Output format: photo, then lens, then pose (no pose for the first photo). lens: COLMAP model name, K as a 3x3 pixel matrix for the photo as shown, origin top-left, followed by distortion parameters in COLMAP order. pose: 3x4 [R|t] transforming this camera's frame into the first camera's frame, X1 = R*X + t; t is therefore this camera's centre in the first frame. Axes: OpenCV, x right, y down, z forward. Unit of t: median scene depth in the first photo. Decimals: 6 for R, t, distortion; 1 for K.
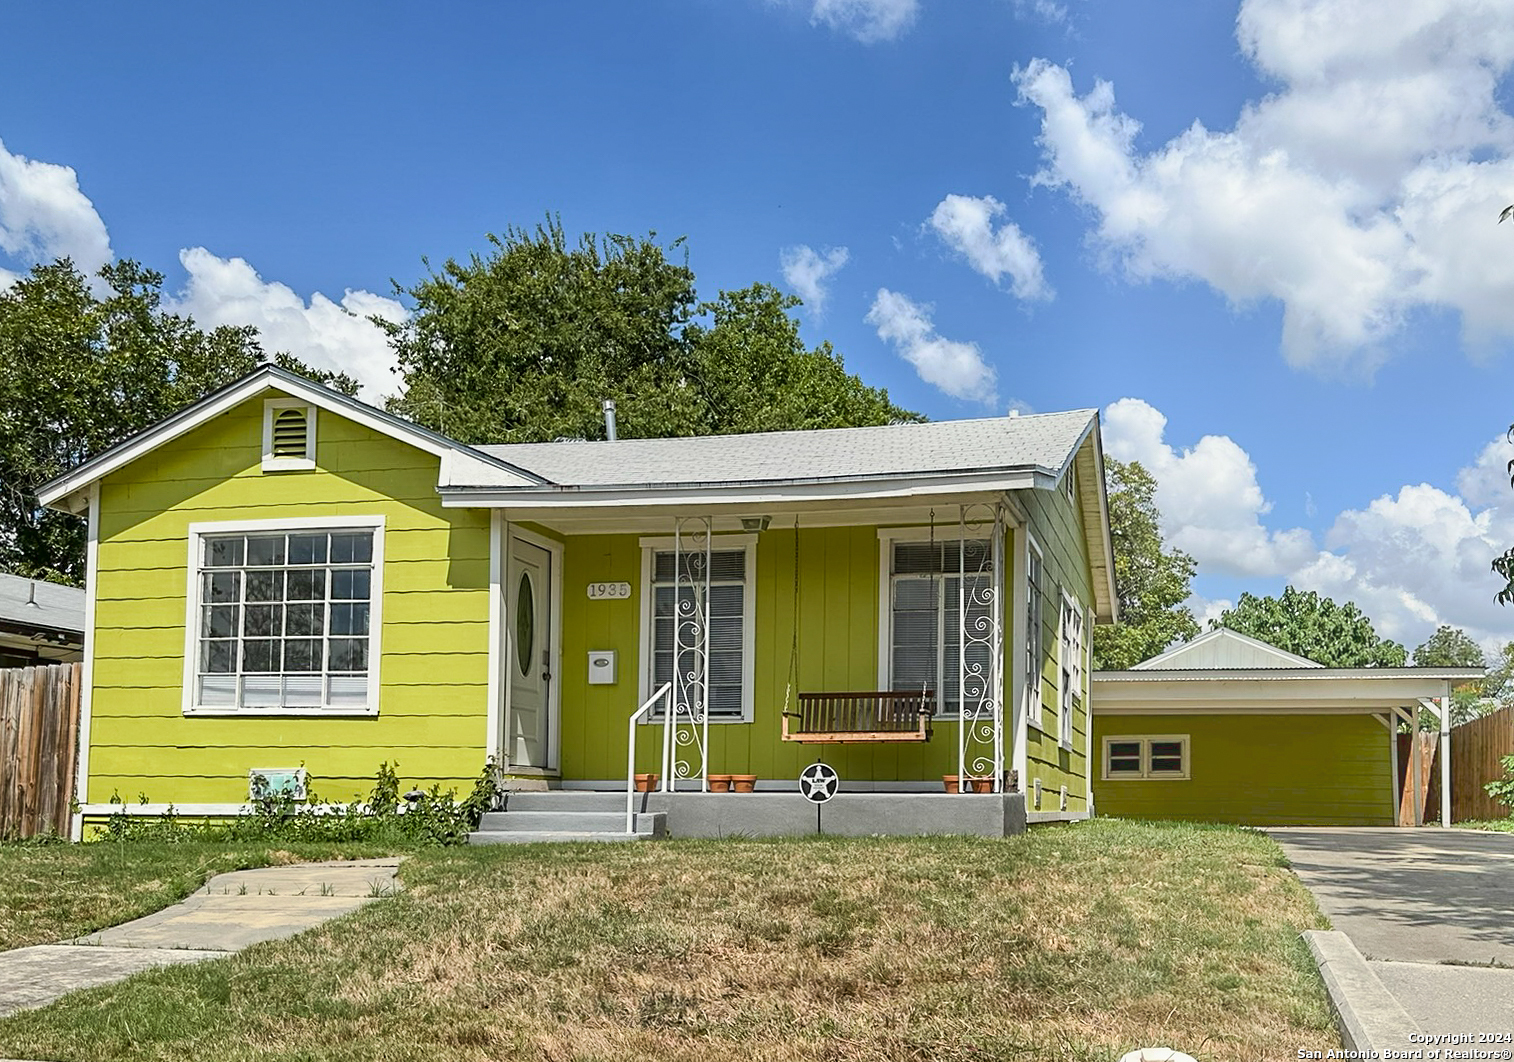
lens RADIAL K [[1650.4, 0, 757.4], [0, 1650.4, 531.9], [0, 0, 1]] dist [0.001798, 0.000000]
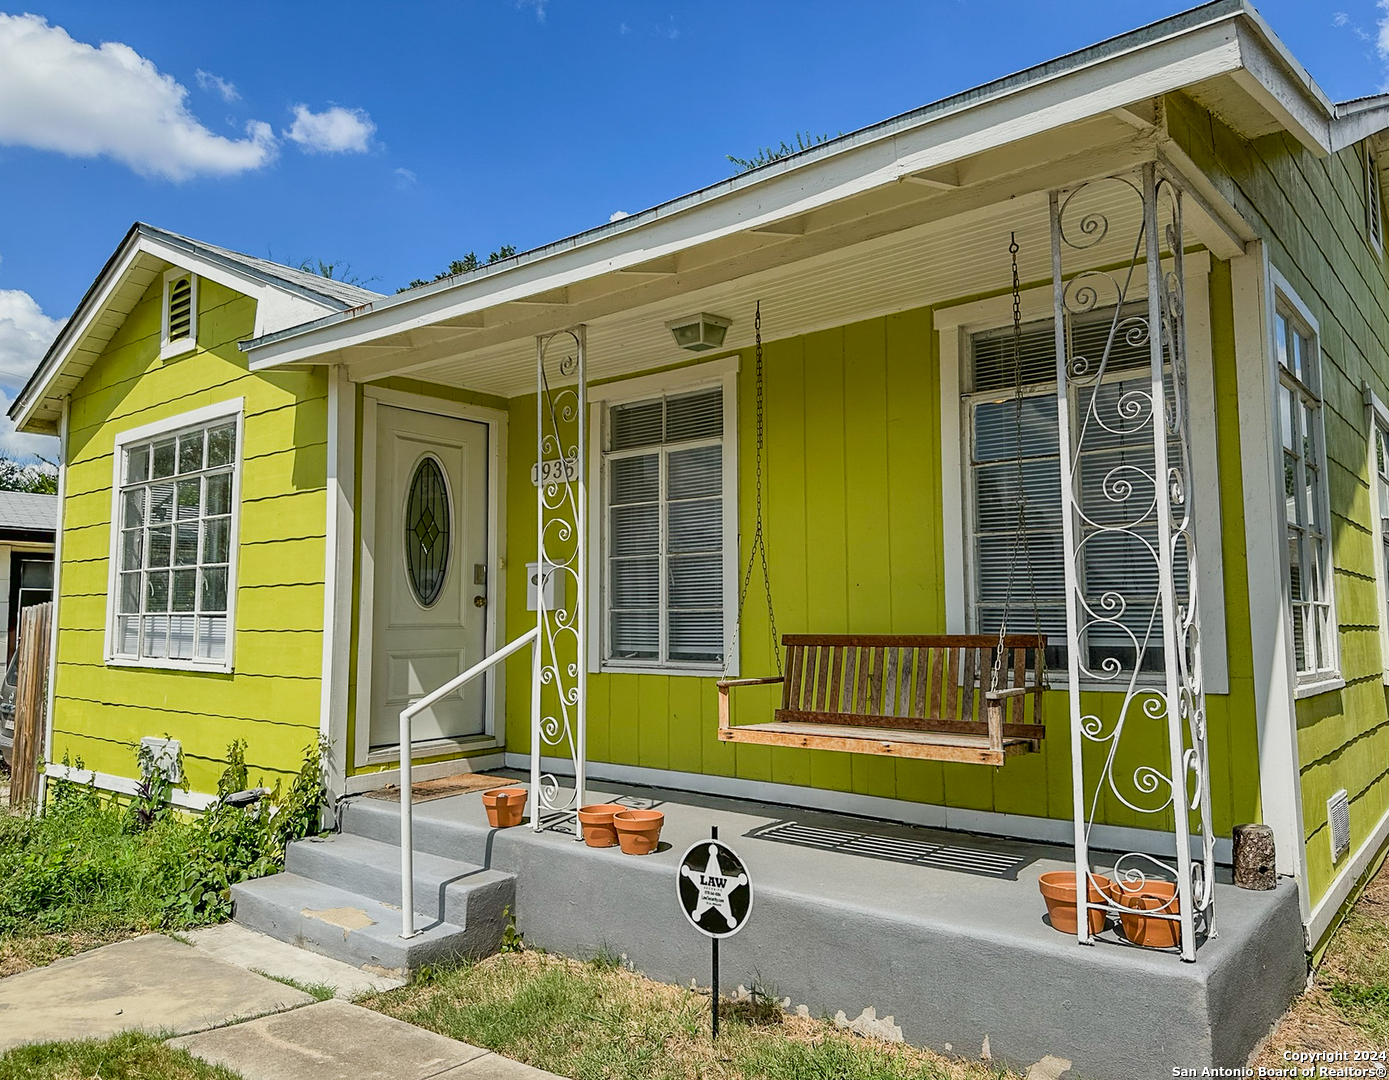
lens RADIAL K [[1006.0, 0, 640.6], [0, 1006.0, 498.4], [0, 0, 1]] dist [0.036394, -0.007489]
pose [[0.903911, -0.074253, -0.421227, 0.122871], [0.100966, 0.994026, 0.041440, 0.034993], [0.415633, -0.079987, 0.906008, 0.679696]]
